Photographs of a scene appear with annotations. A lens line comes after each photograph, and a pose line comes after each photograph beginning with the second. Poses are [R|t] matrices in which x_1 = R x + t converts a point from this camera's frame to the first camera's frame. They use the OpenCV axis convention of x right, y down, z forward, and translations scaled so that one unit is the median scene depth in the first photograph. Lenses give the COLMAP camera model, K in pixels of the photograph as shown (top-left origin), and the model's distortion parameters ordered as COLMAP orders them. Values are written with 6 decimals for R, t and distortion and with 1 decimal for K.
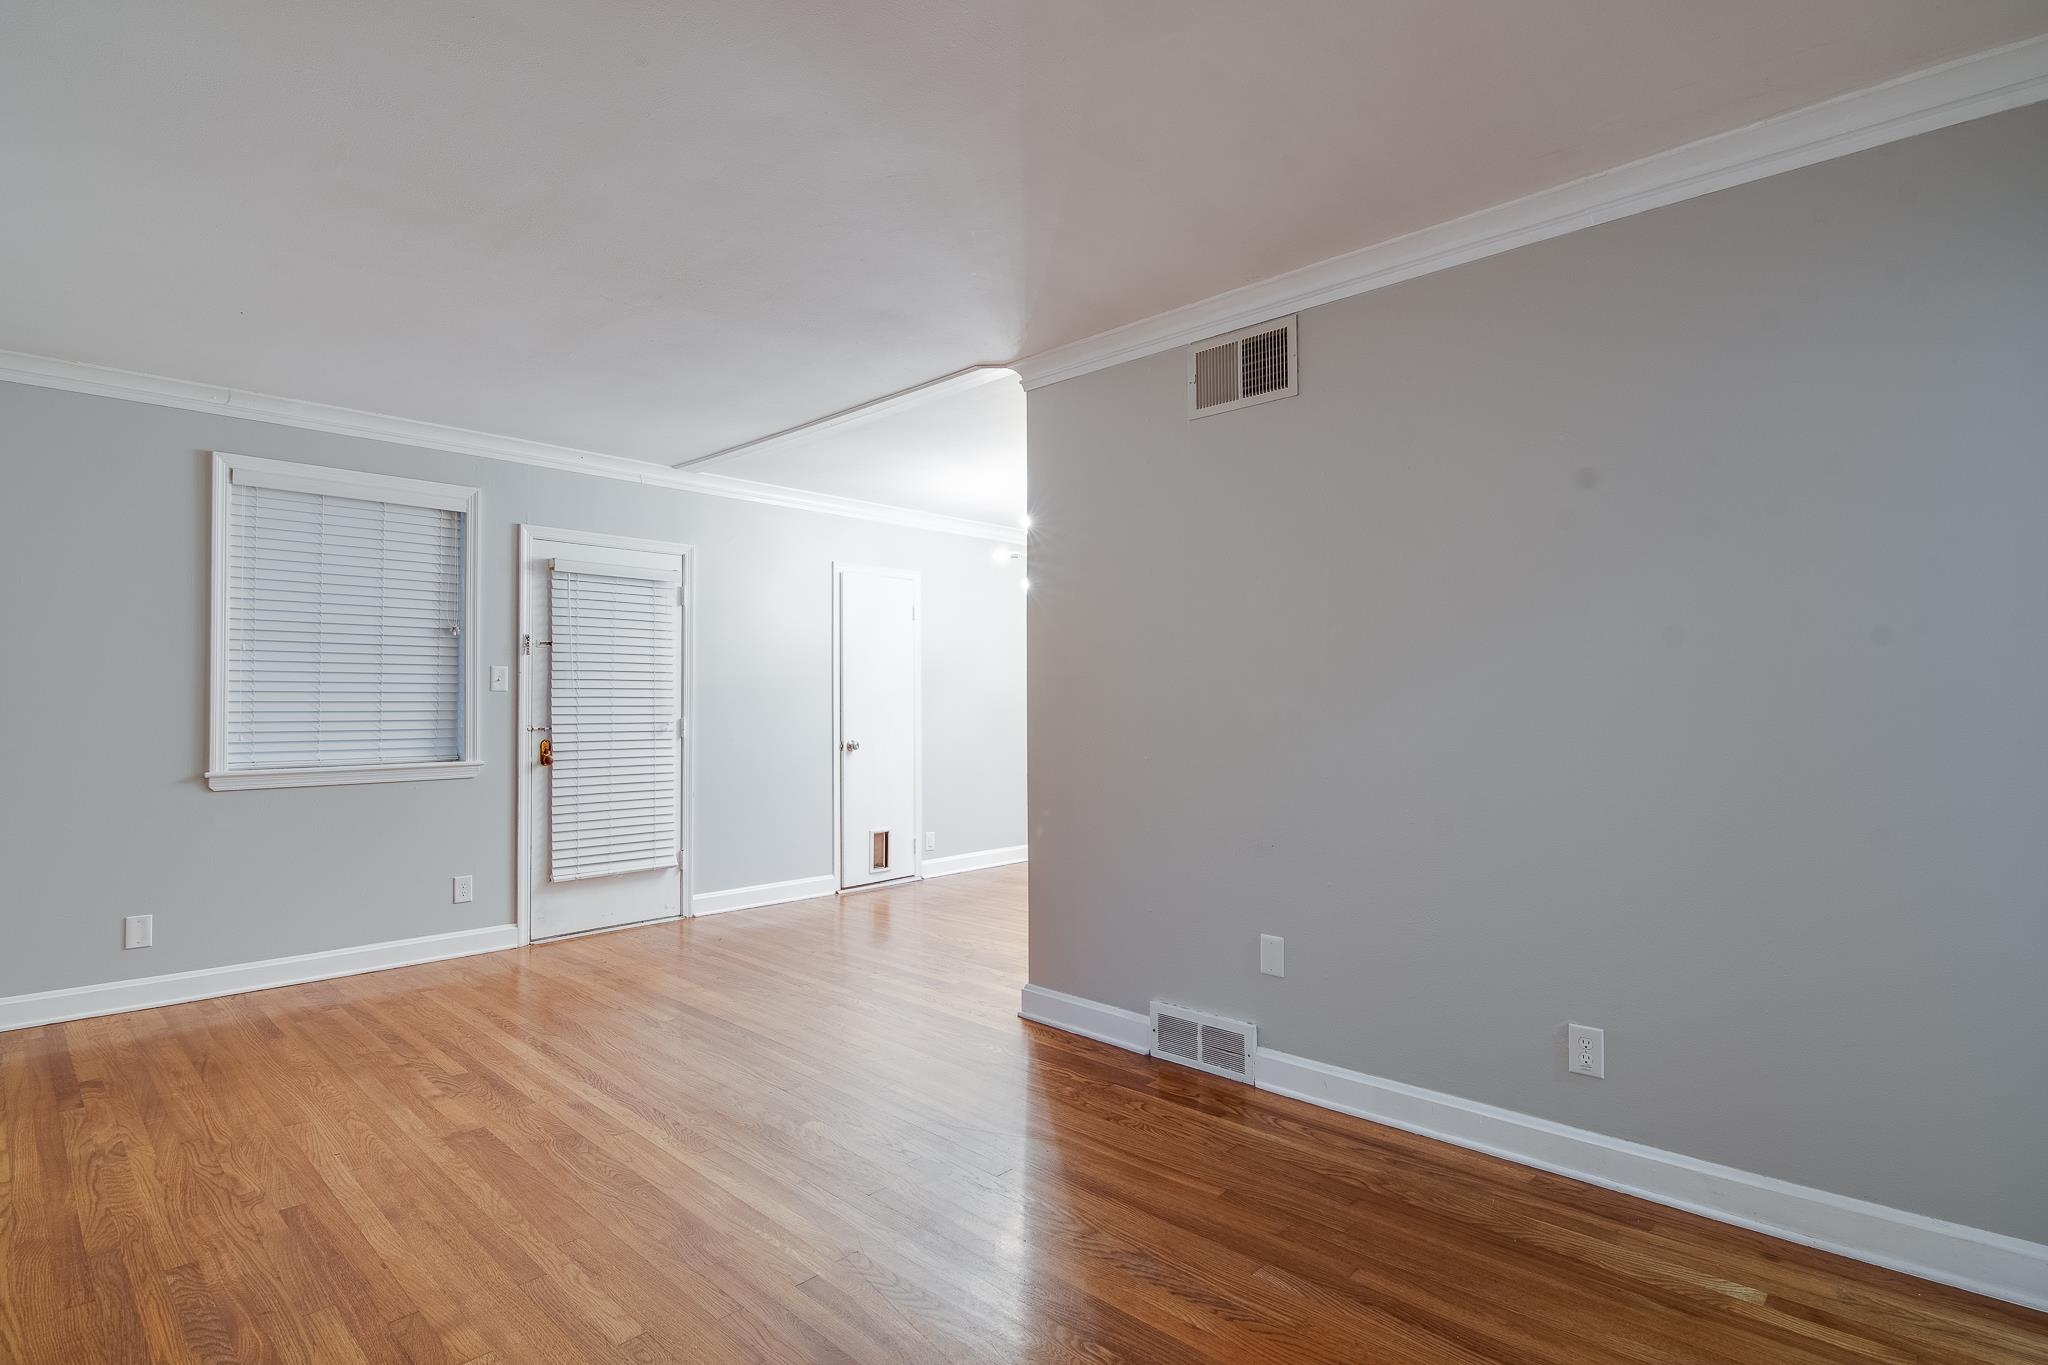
lens RADIAL K [[1022.4, 0, 1025.6], [0, 1022.4, 691.0], [0, 0, 1]] dist [-0.003292, -0.013339]
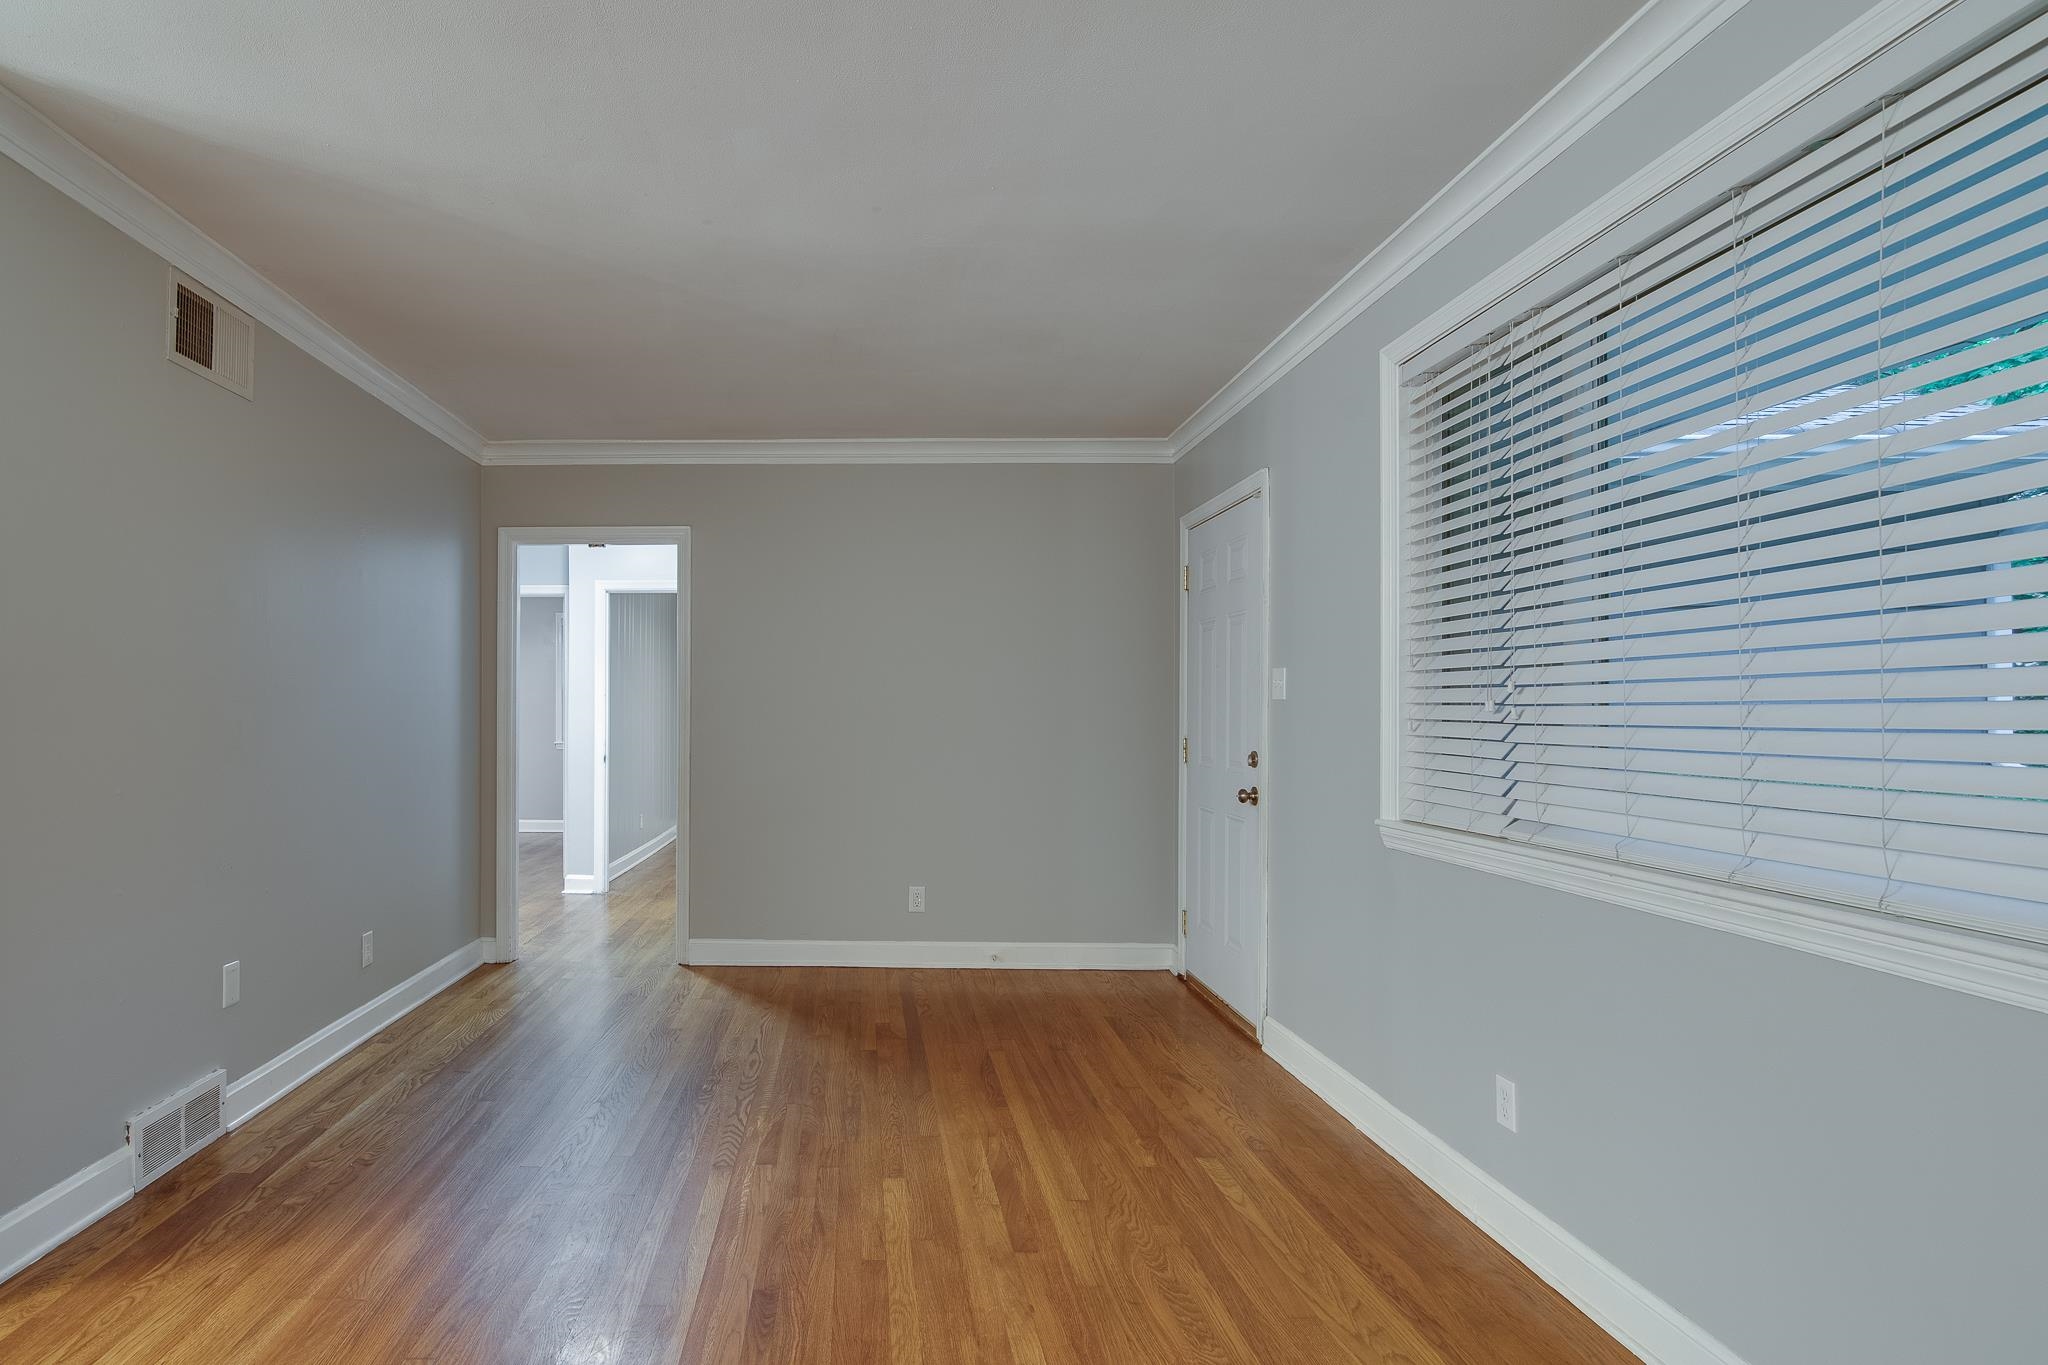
lens RADIAL K [[1078.0, 0, 842.1], [0, 1078.0, 725.7], [0, 0, 1]] dist [-0.023422, -0.000714]
pose [[-0.680633, -0.007136, 0.732590, -0.566776], [-0.008029, 0.999965, 0.002281, 0.008680], [-0.732581, -0.004329, -0.680667, 0.827558]]
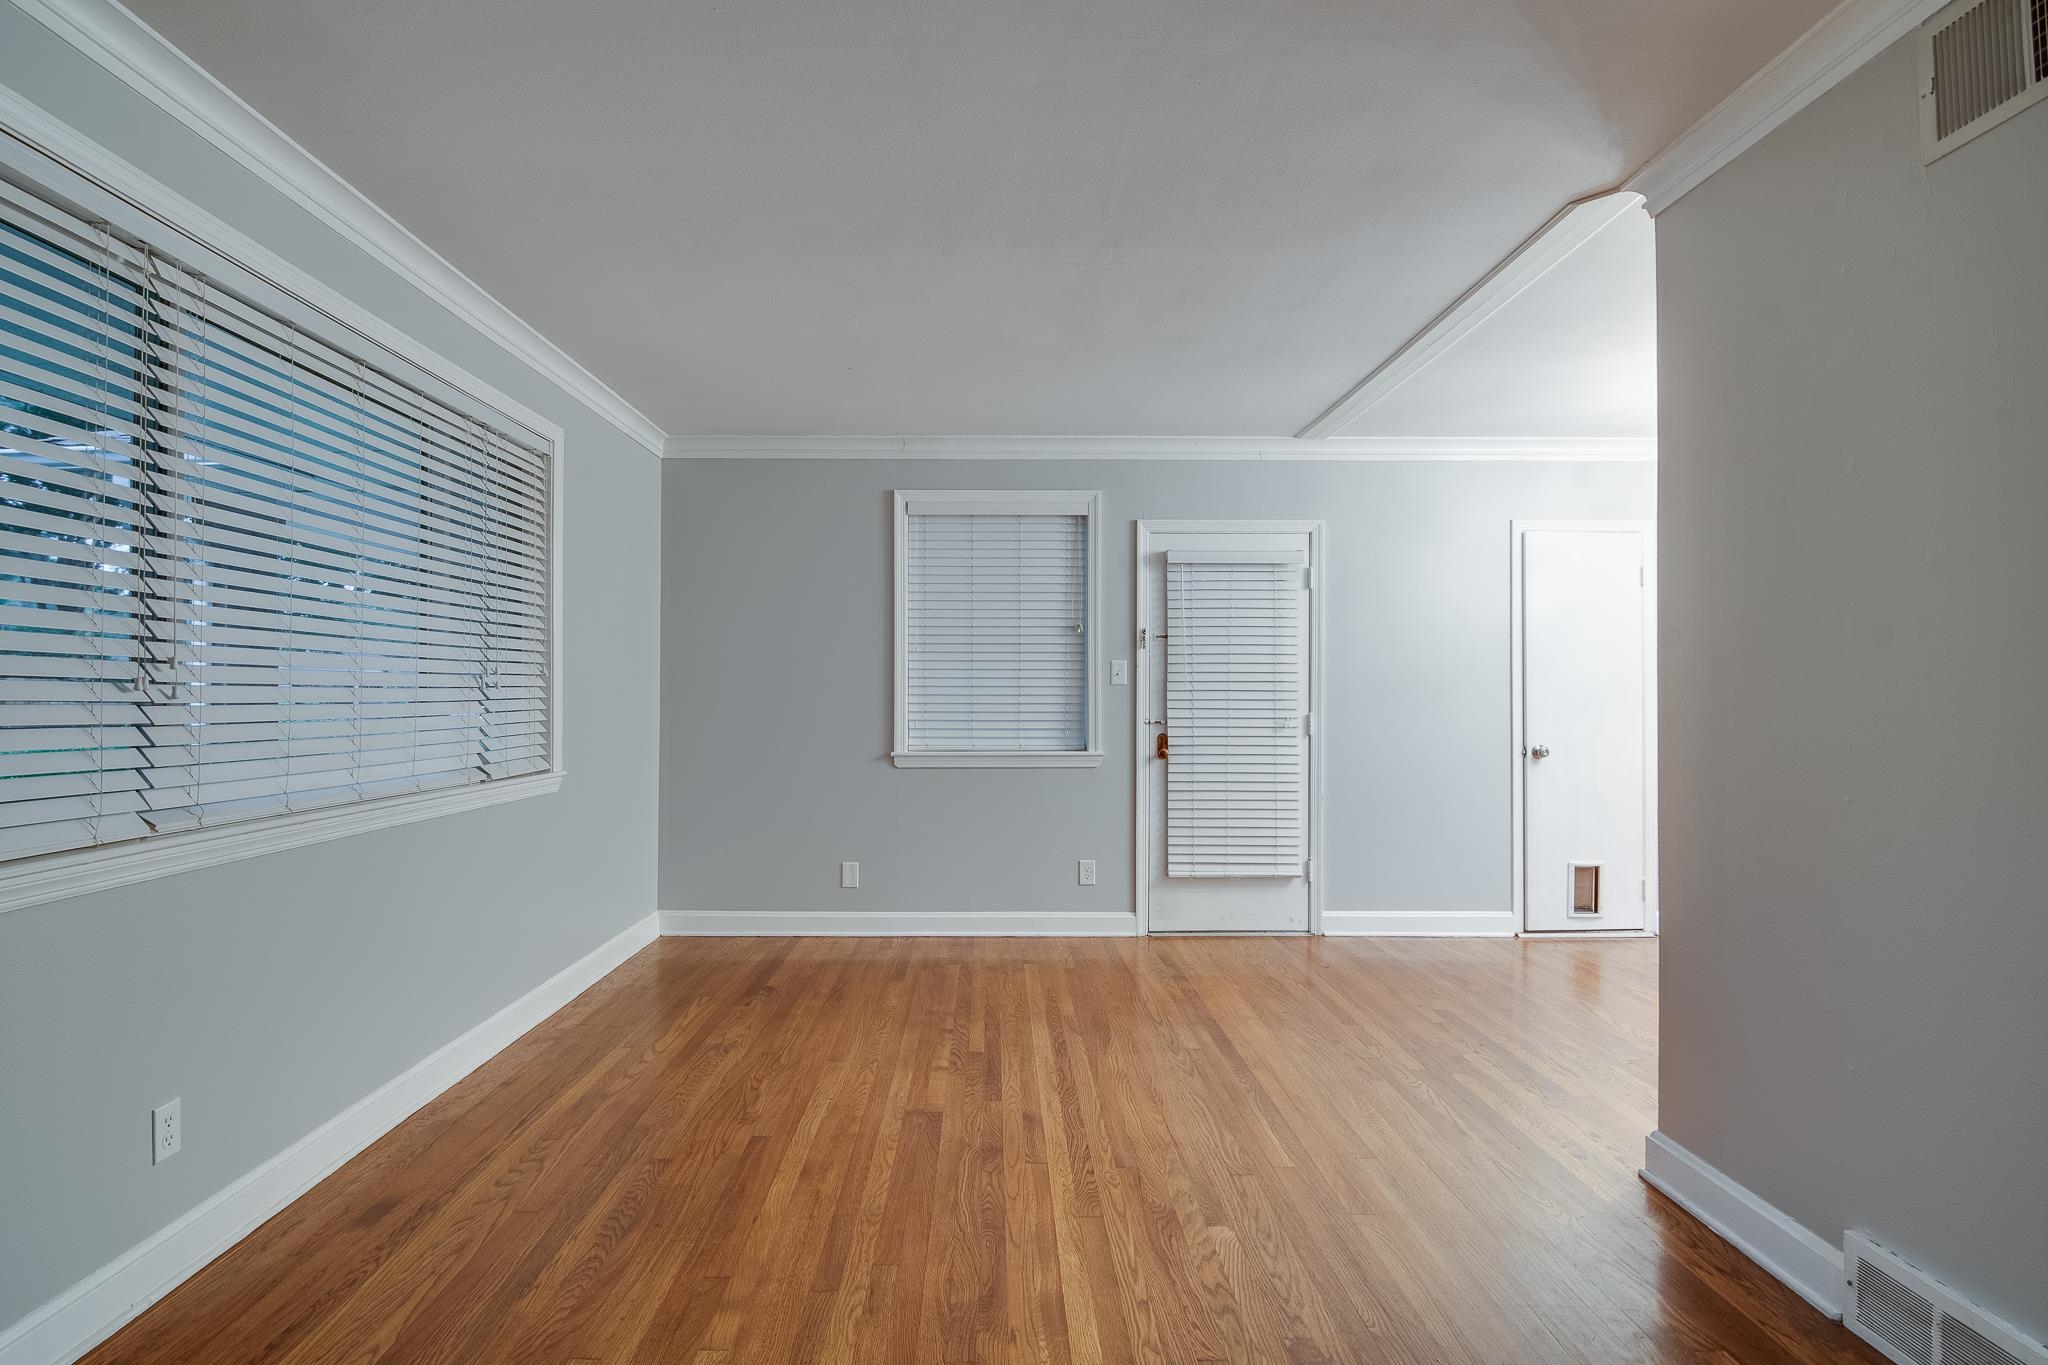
lens RADIAL K [[1020.9, 0, 977.9], [0, 1020.9, 692.5], [0, 0, 1]] dist [0.000284, -0.013326]
pose [[0.682490, -0.000663, -0.730895, 0.144976], [0.005967, 0.999971, 0.004665, 0.002234], [0.730871, -0.007545, 0.682474, 0.199620]]
